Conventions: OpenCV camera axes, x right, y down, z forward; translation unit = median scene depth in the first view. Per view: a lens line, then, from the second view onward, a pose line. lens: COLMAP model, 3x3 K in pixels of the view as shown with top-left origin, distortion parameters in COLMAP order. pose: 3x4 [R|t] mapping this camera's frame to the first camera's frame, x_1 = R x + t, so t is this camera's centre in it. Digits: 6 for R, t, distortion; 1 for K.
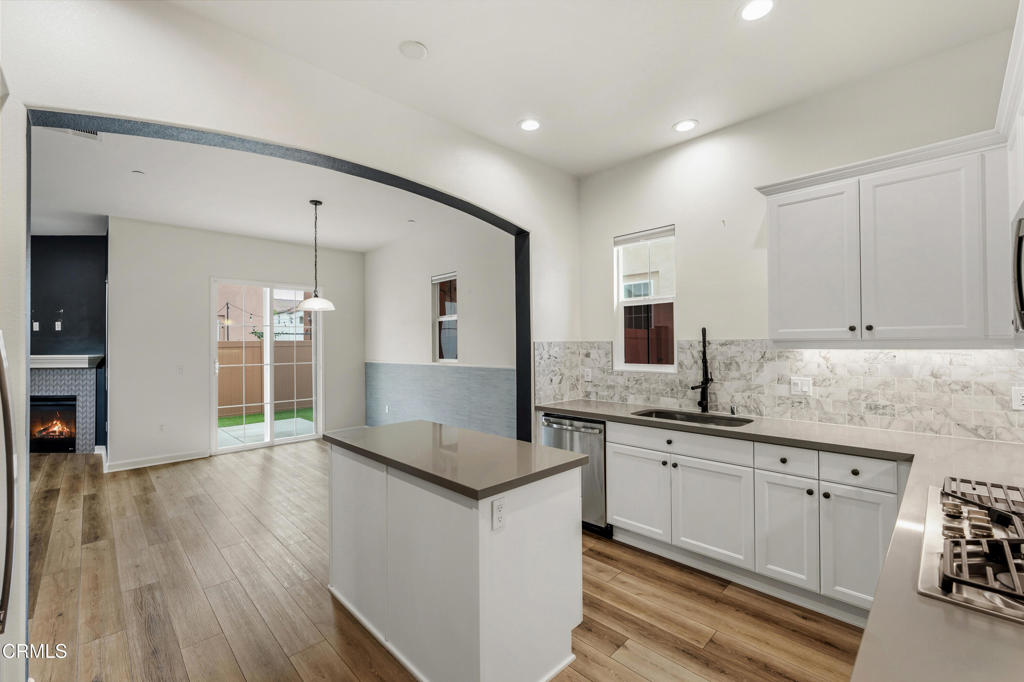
lens RADIAL K [[433.3, 0, 509.3], [0, 433.3, 339.6], [0, 0, 1]] dist [-0.008198, 0.002865]
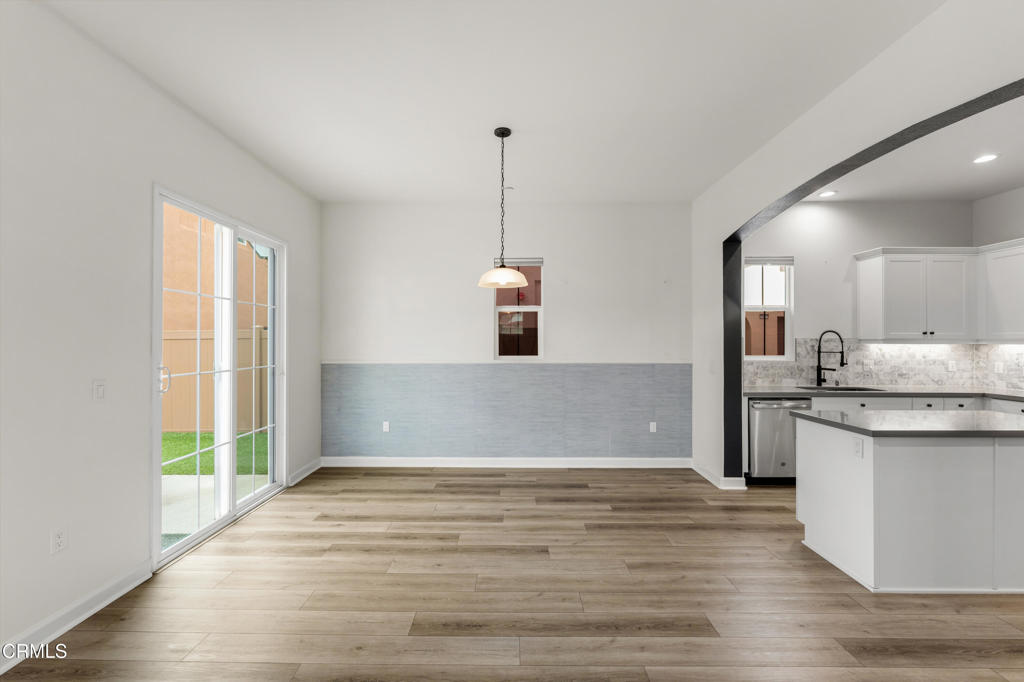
lens RADIAL K [[411.5, 0, 514.5], [0, 411.5, 341.6], [0, 0, 1]] dist [0.000345, -0.000442]
pose [[0.701900, 0.012384, 0.712168, -1.207992], [-0.015598, 0.999876, -0.002014, 0.029738], [-0.712104, -0.009695, 0.702007, 0.692716]]
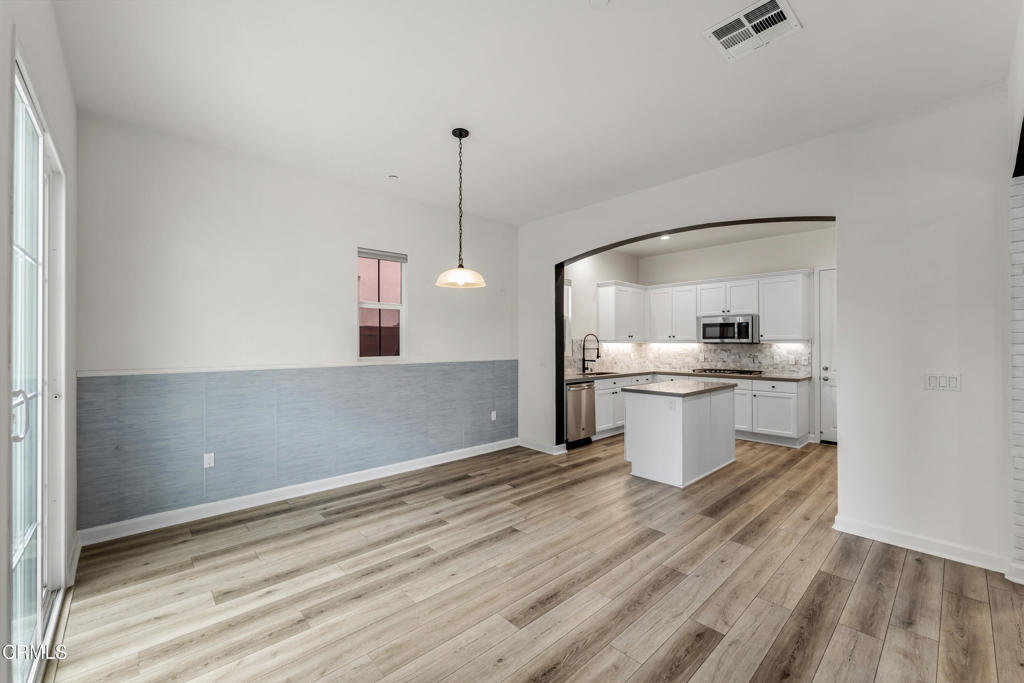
lens RADIAL K [[411.5, 0, 516.0], [0, 411.5, 343.5], [0, 0, 1]] dist [0.000345, -0.000442]
pose [[0.021809, 0.008443, 0.999727, -1.484885], [-0.010883, 0.999907, -0.008207, 0.038549], [-0.999703, -0.010701, 0.021899, 1.194126]]
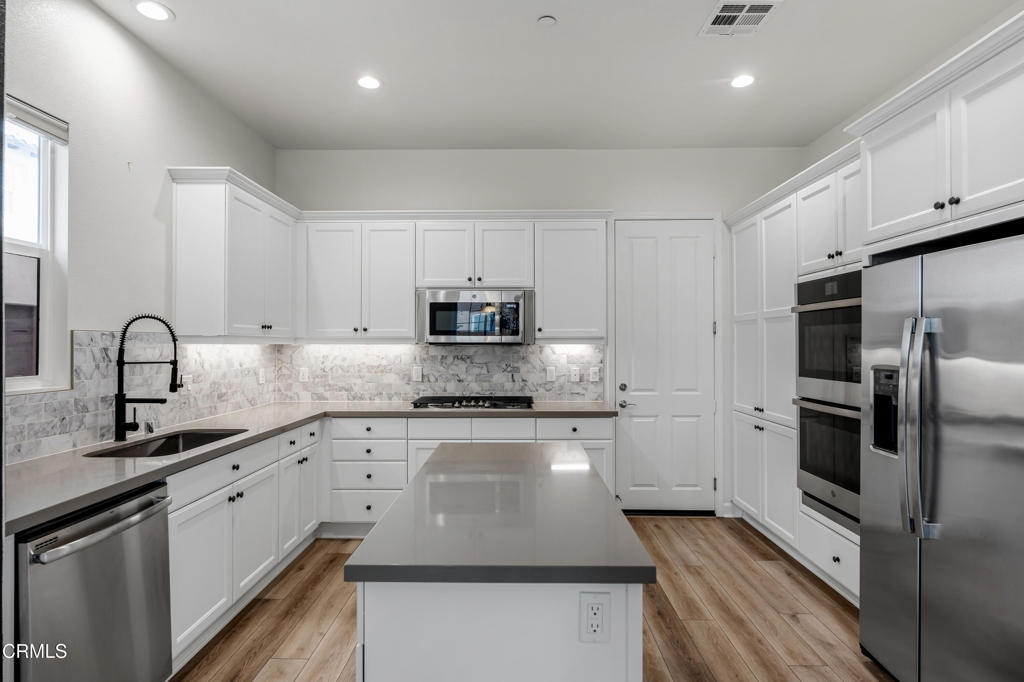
lens RADIAL K [[517.7, 0, 507.0], [0, 517.7, 340.0], [0, 0, 1]] dist [-0.009804, 0.002092]
pose [[-0.703750, 0.015053, 0.710288, -0.482945], [-0.001279, 0.999747, -0.022455, 0.028421], [-0.710446, -0.016711, -0.703553, 1.047013]]
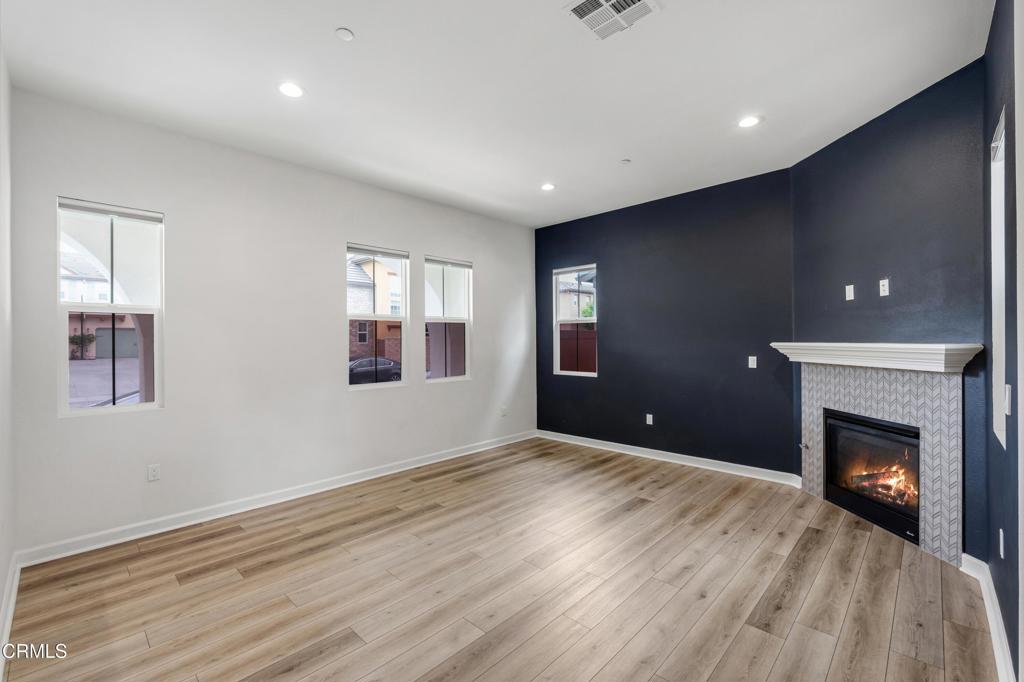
lens RADIAL K [[433.3, 0, 514.6], [0, 433.3, 341.2], [0, 0, 1]] dist [-0.008198, 0.002865]
pose [[0.036520, 0.010655, -0.999276, -0.919685], [0.023380, 0.999660, 0.011514, 0.028594], [0.999059, -0.023784, 0.036258, 0.906429]]
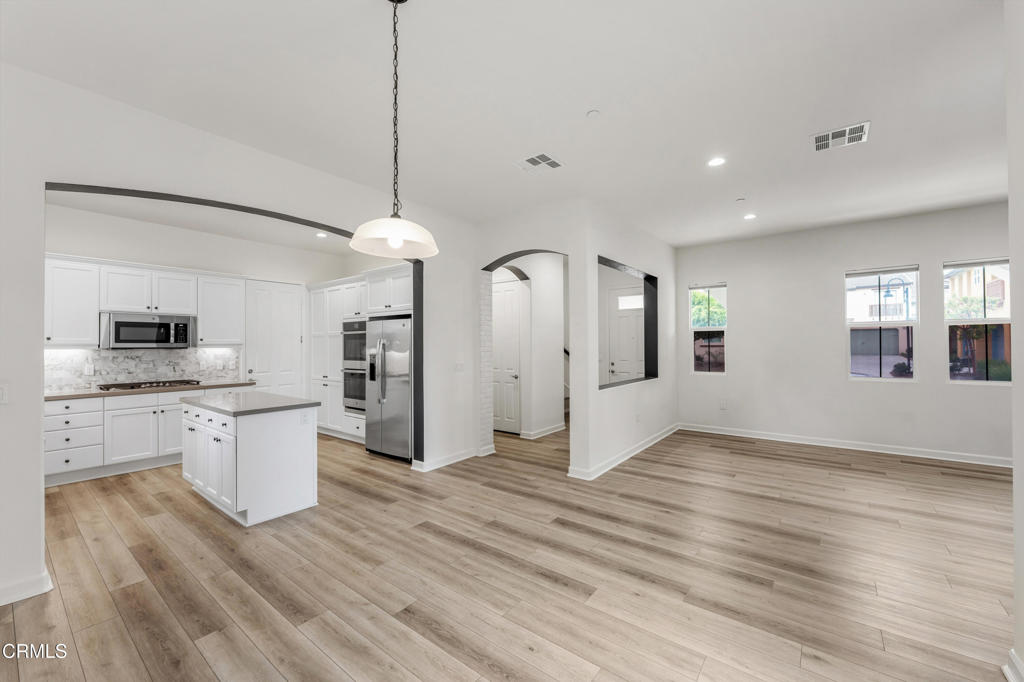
lens RADIAL K [[411.5, 0, 505.8], [0, 411.5, 340.0], [0, 0, 1]] dist [0.000345, -0.000442]
pose [[-0.991582, 0.012960, -0.128832, -0.661240], [0.015980, 0.999621, -0.022436, 0.035197], [0.128492, -0.024306, -0.991413, 1.876379]]
